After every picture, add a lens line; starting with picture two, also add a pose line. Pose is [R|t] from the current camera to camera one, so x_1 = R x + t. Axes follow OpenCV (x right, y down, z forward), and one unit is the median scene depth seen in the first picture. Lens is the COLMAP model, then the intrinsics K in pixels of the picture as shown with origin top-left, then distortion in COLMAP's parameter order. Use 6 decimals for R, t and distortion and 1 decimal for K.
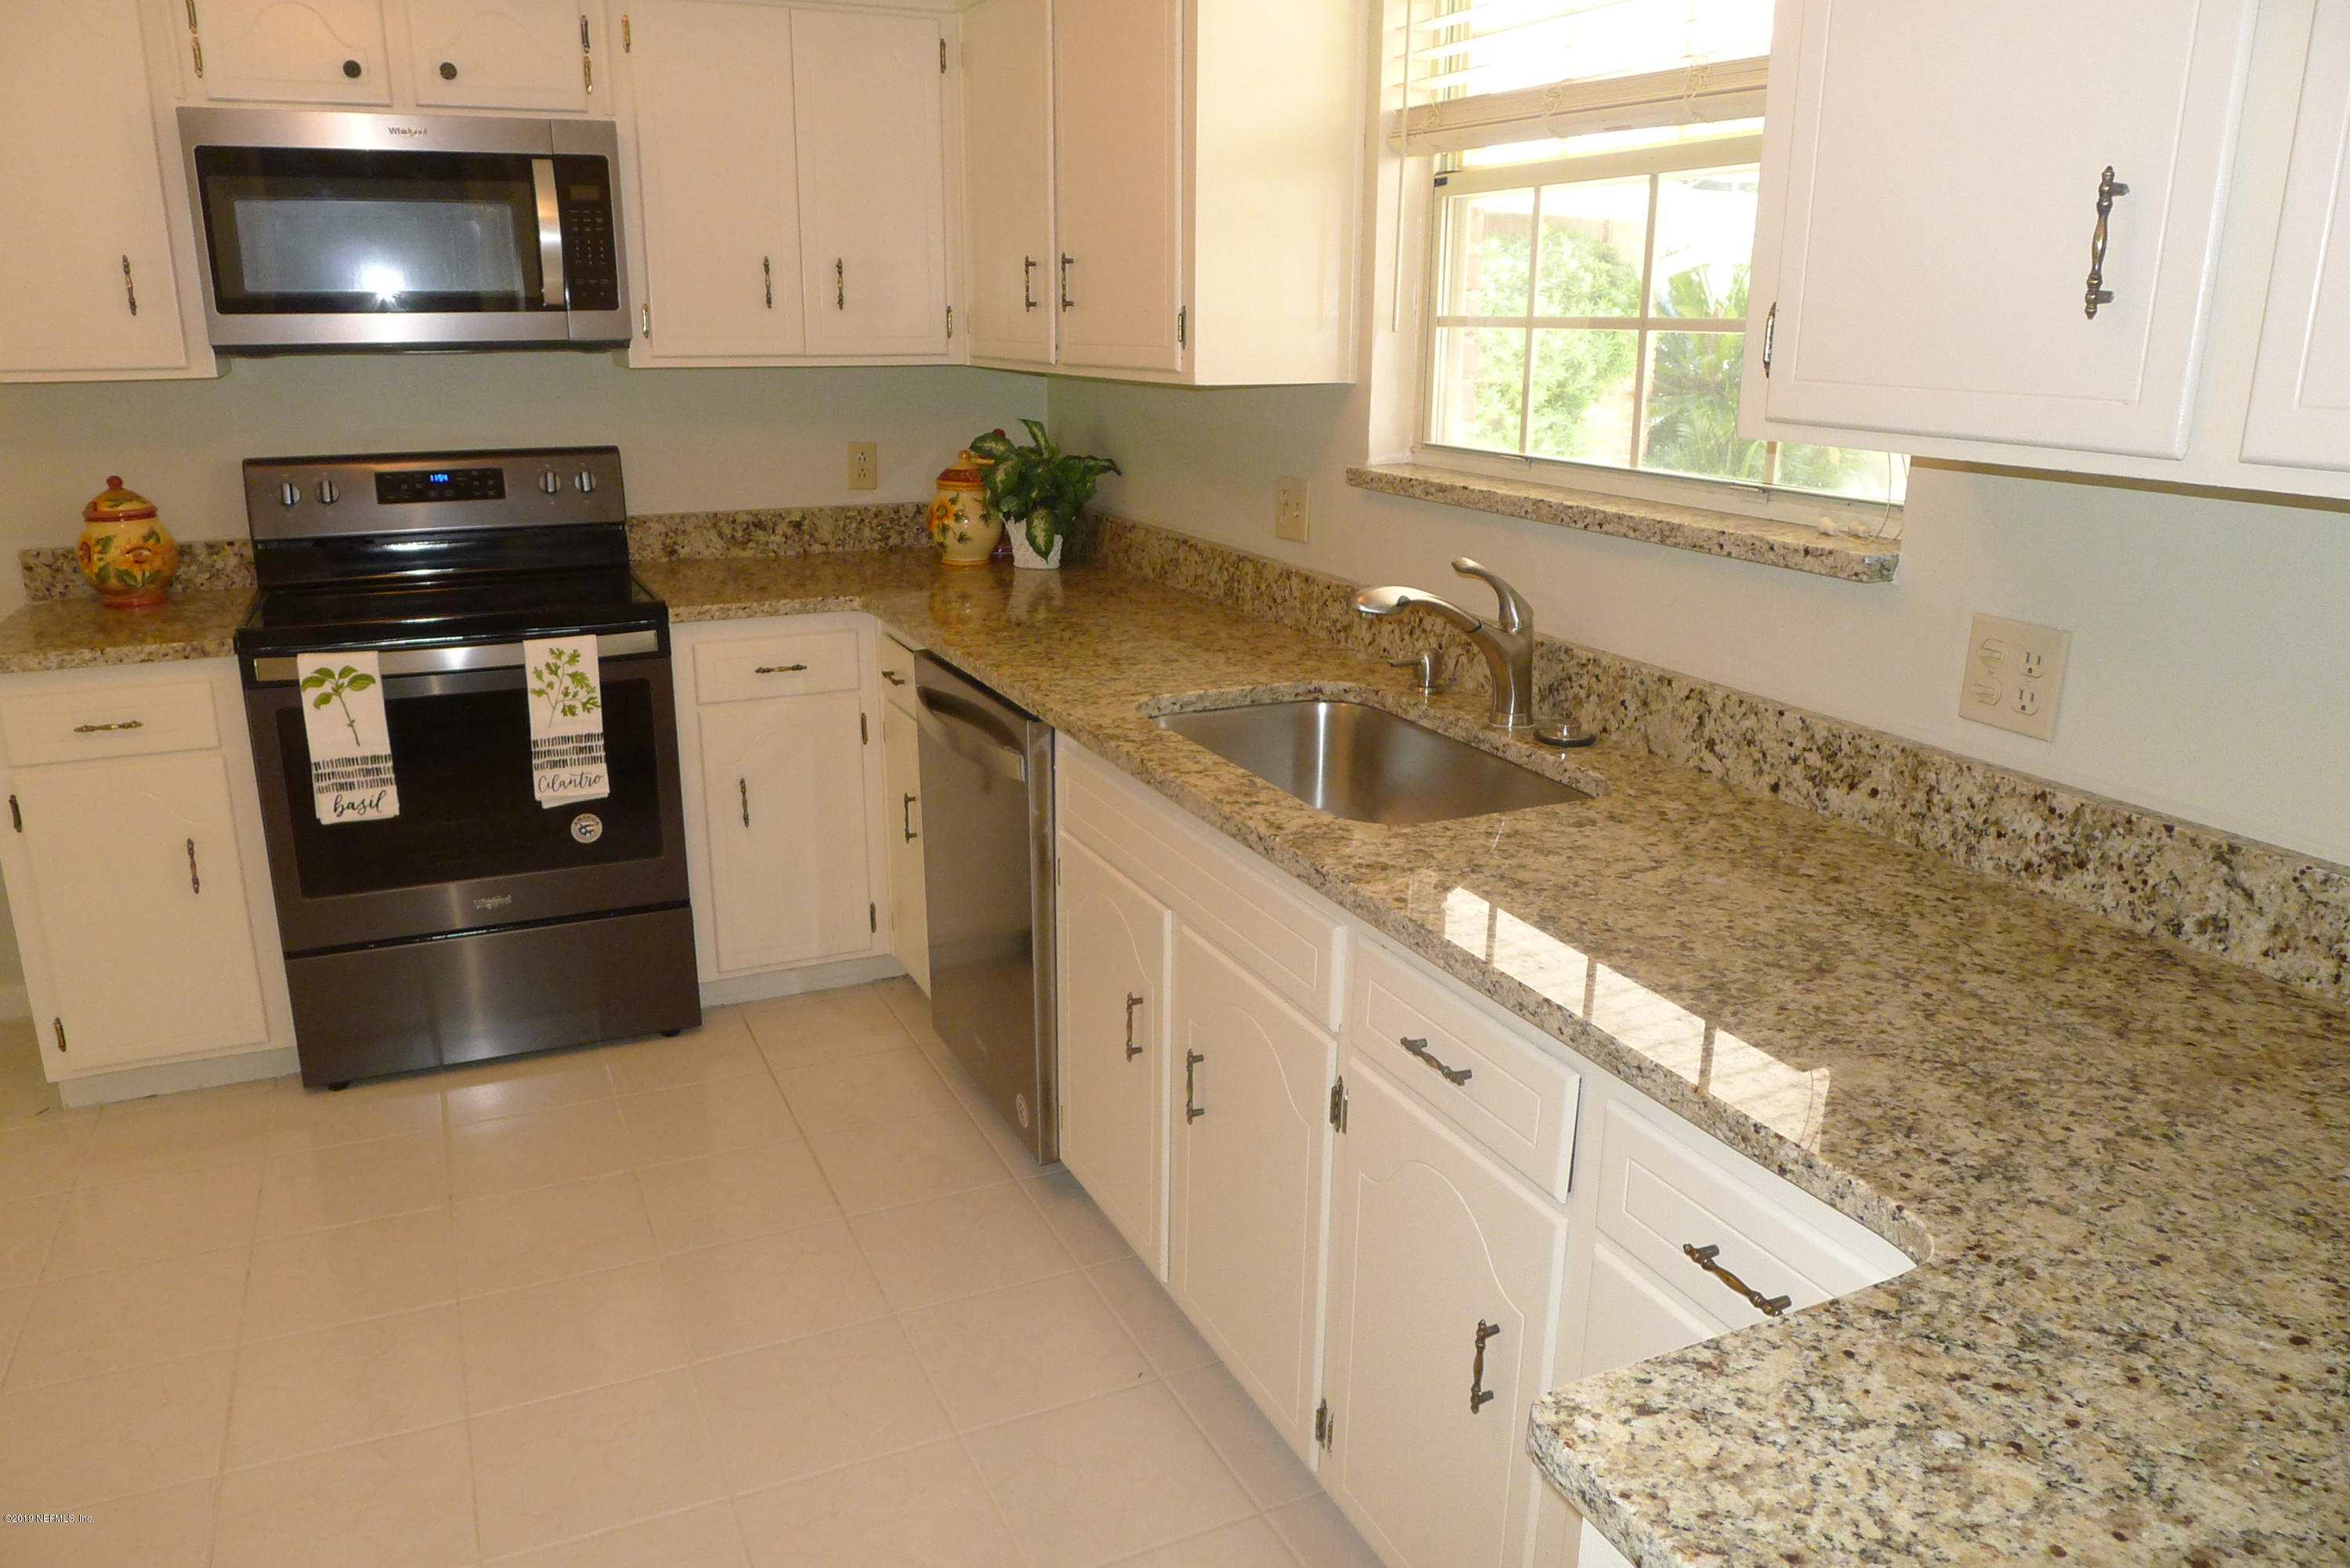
lens RADIAL K [[1649.8, 0, 1145.0], [0, 1649.8, 759.7], [0, 0, 1]] dist [-0.028300, -0.001110]
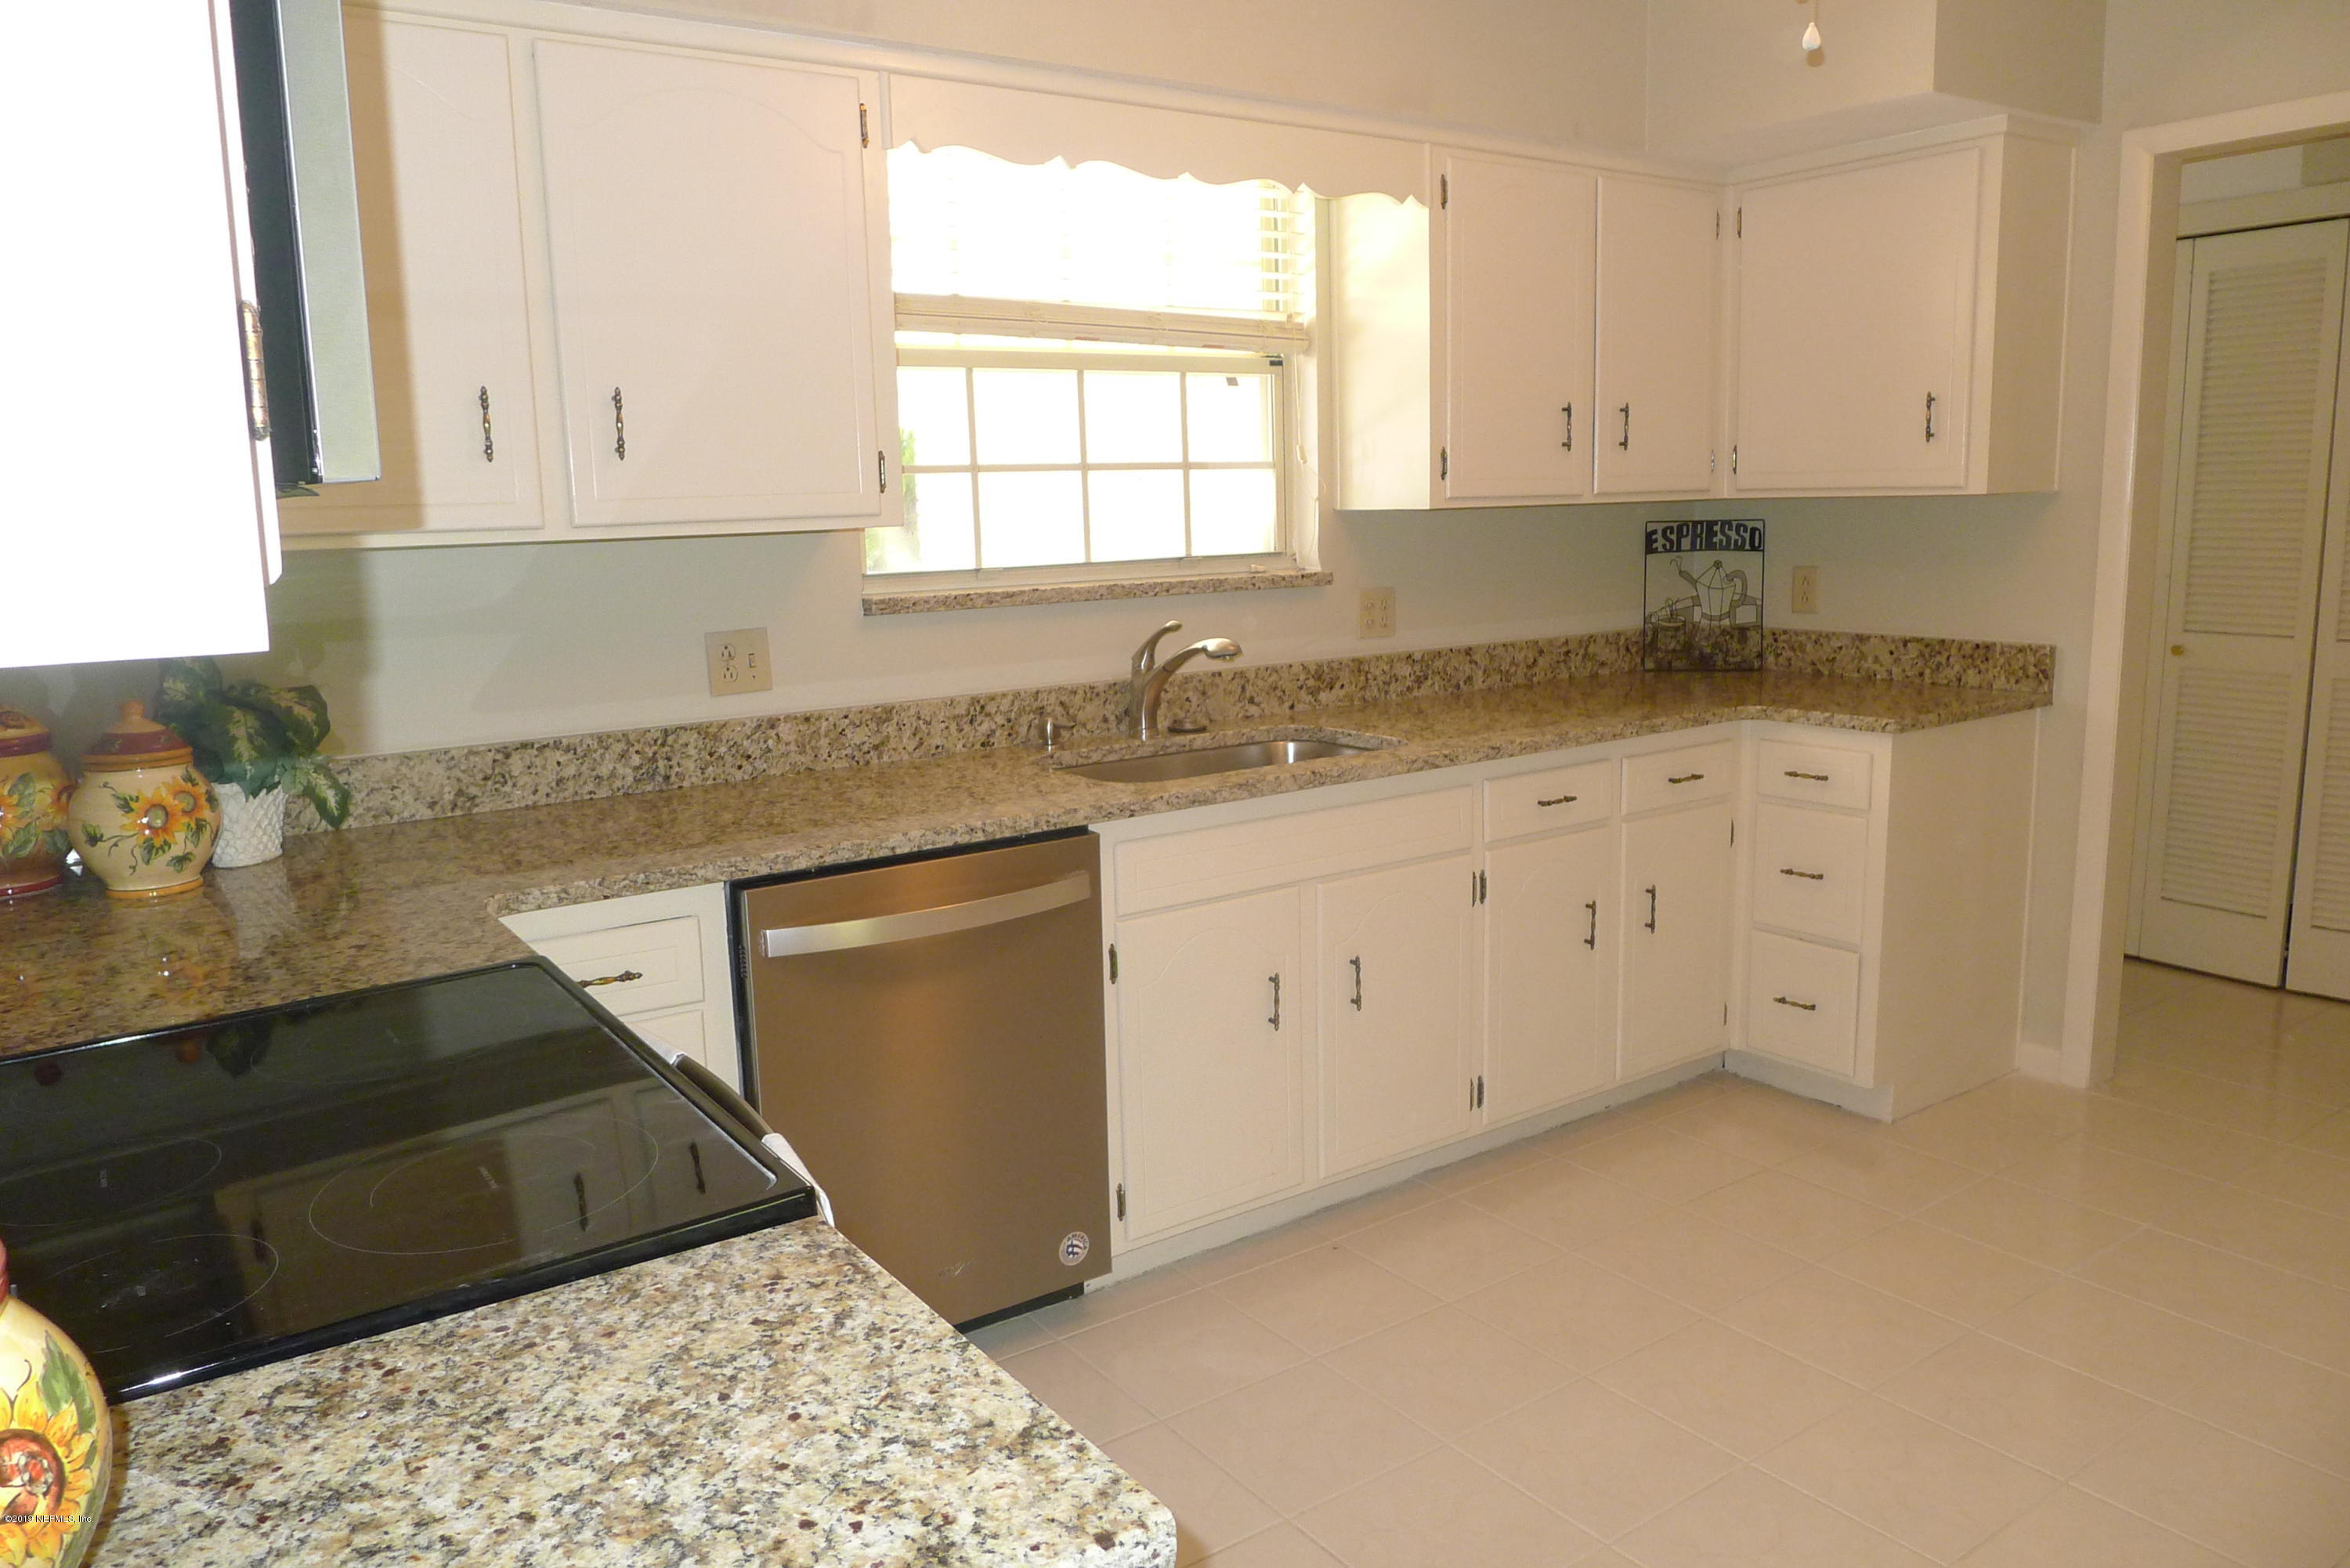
lens RADIAL K [[1649.8, 0, 1145.0], [0, 1649.8, 759.7], [0, 0, 1]] dist [-0.028300, -0.001110]
pose [[-0.179560, -0.153074, 0.971765, -0.916035], [0.283869, 0.937738, 0.200167, -0.226090], [-0.941901, 0.311795, -0.124927, 0.919203]]
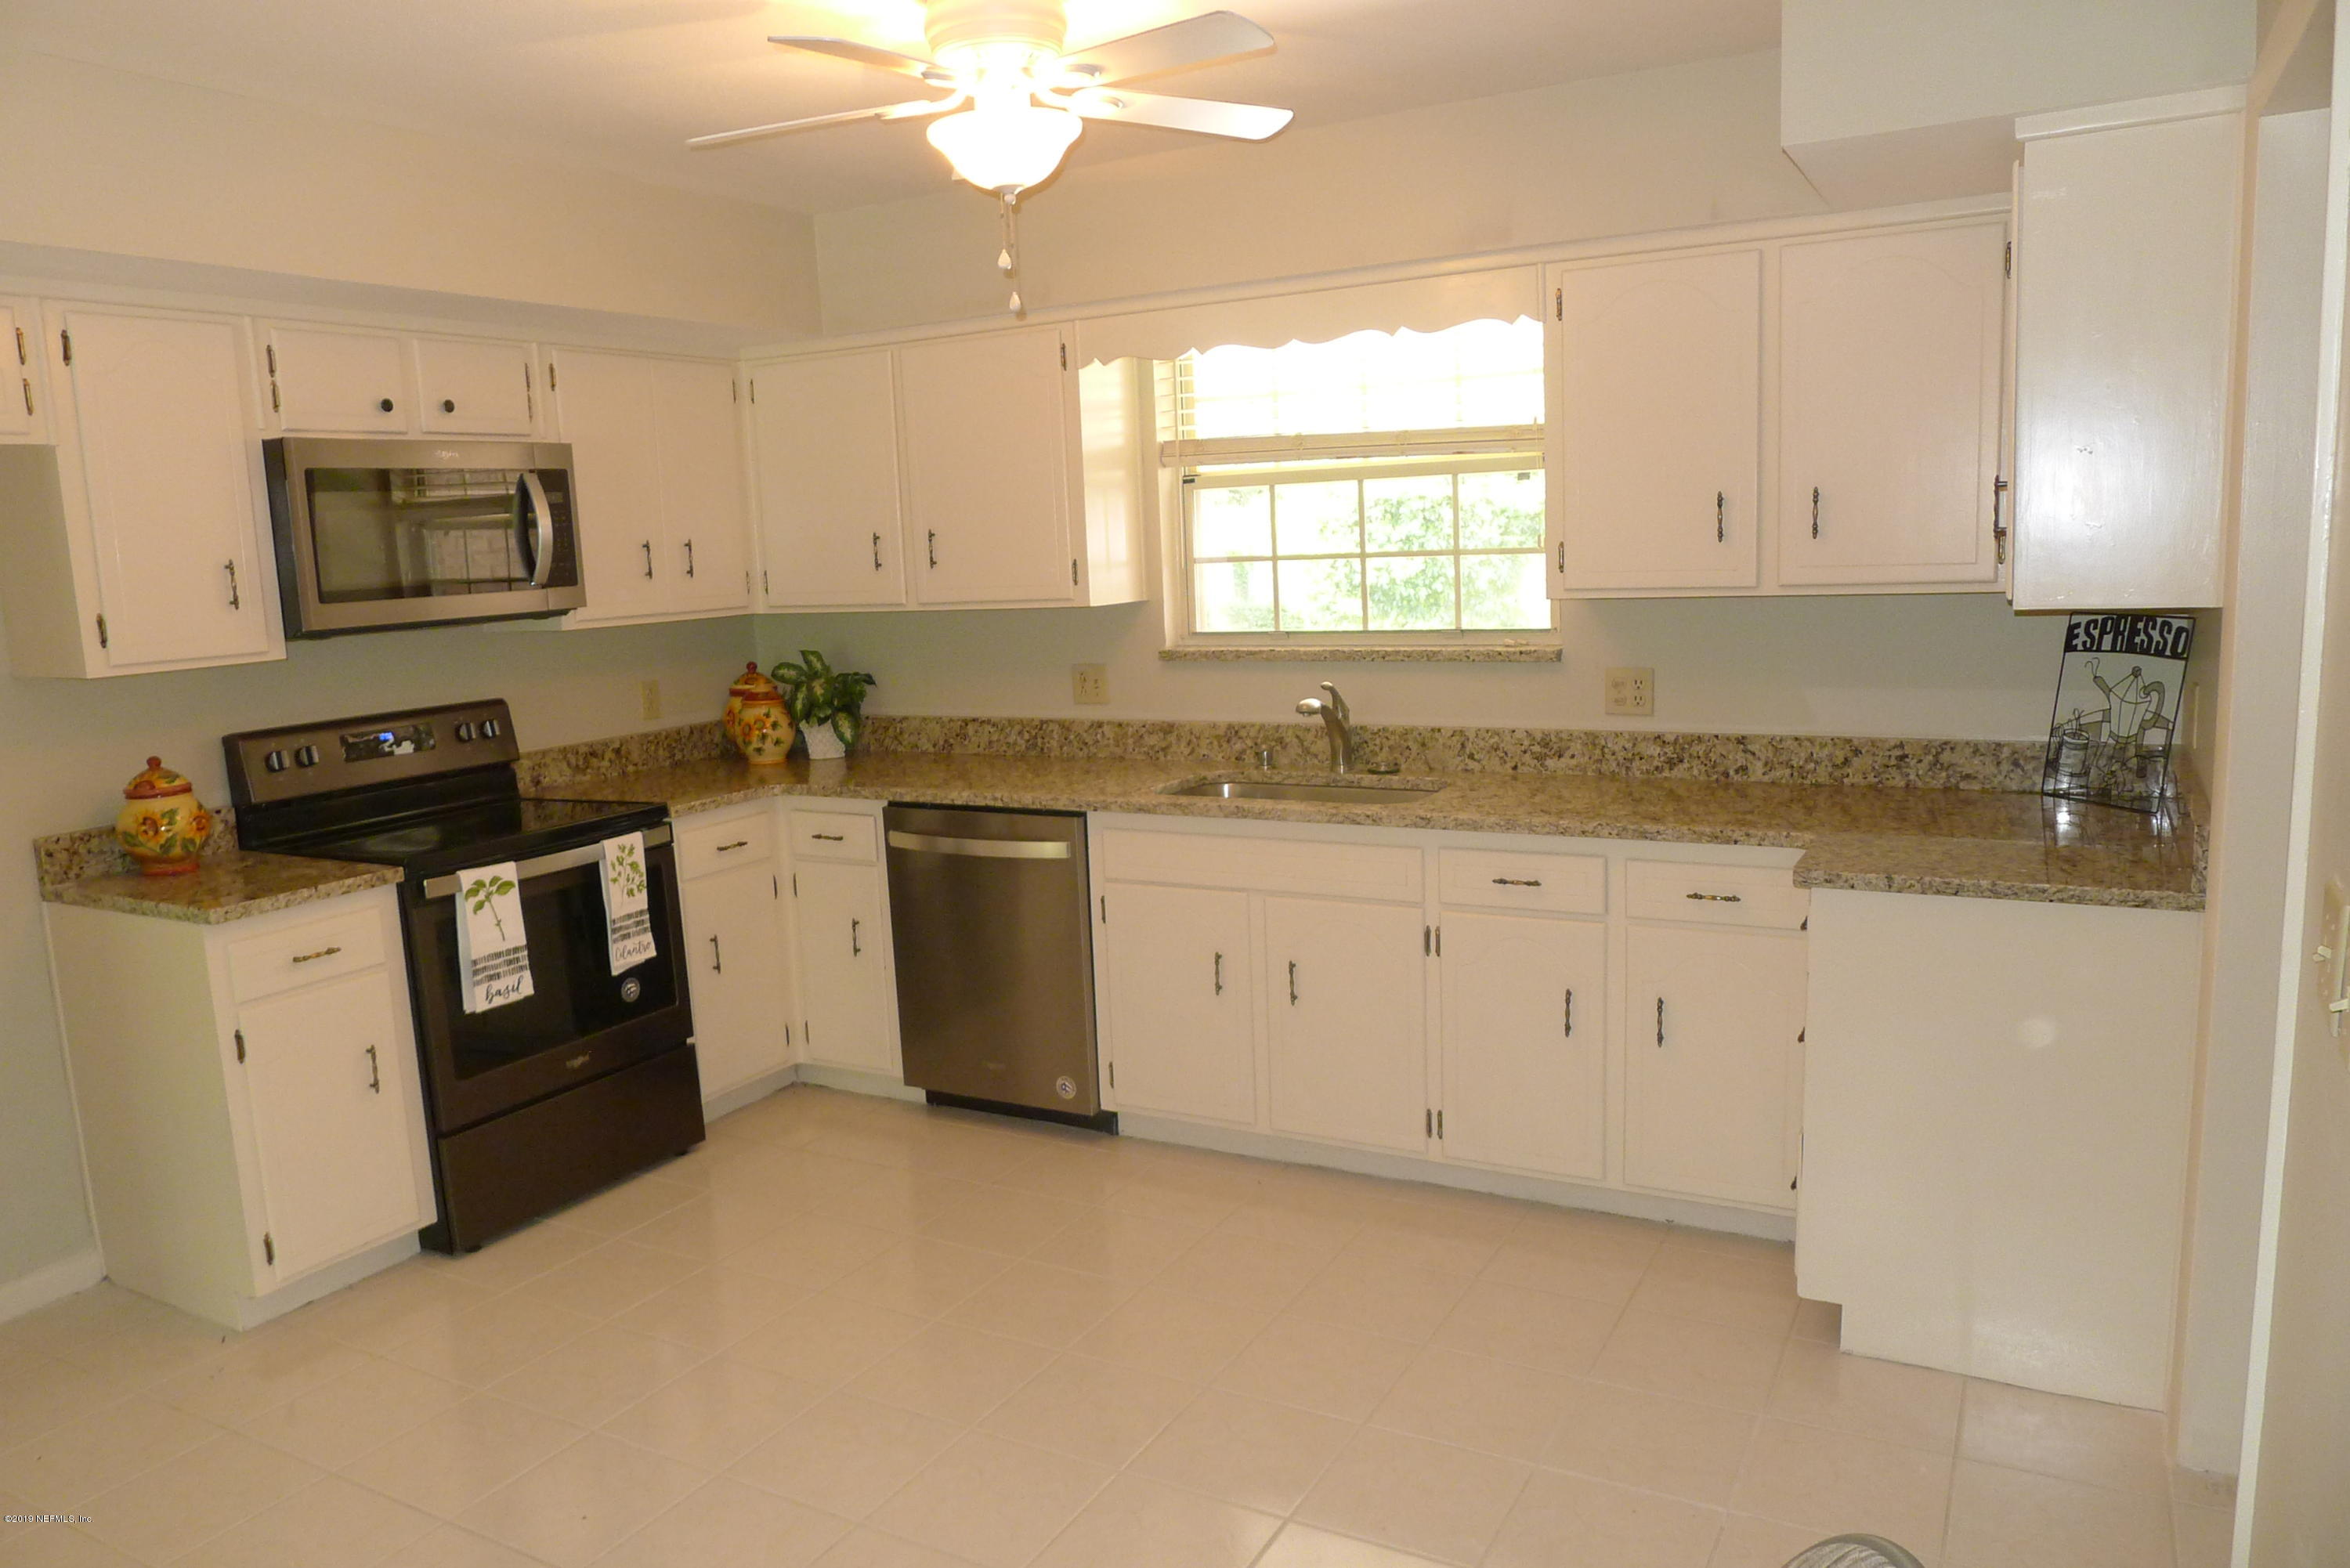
lens RADIAL K [[1620.5, 0, 1163.0], [0, 1620.5, 780.2], [0, 0, 1]] dist [-0.046161, 0.006453]
pose [[0.802618, -0.125716, 0.583095, -0.762741], [0.199810, 0.977727, -0.064237, 0.048934], [-0.562032, 0.168066, 0.809861, -0.263036]]
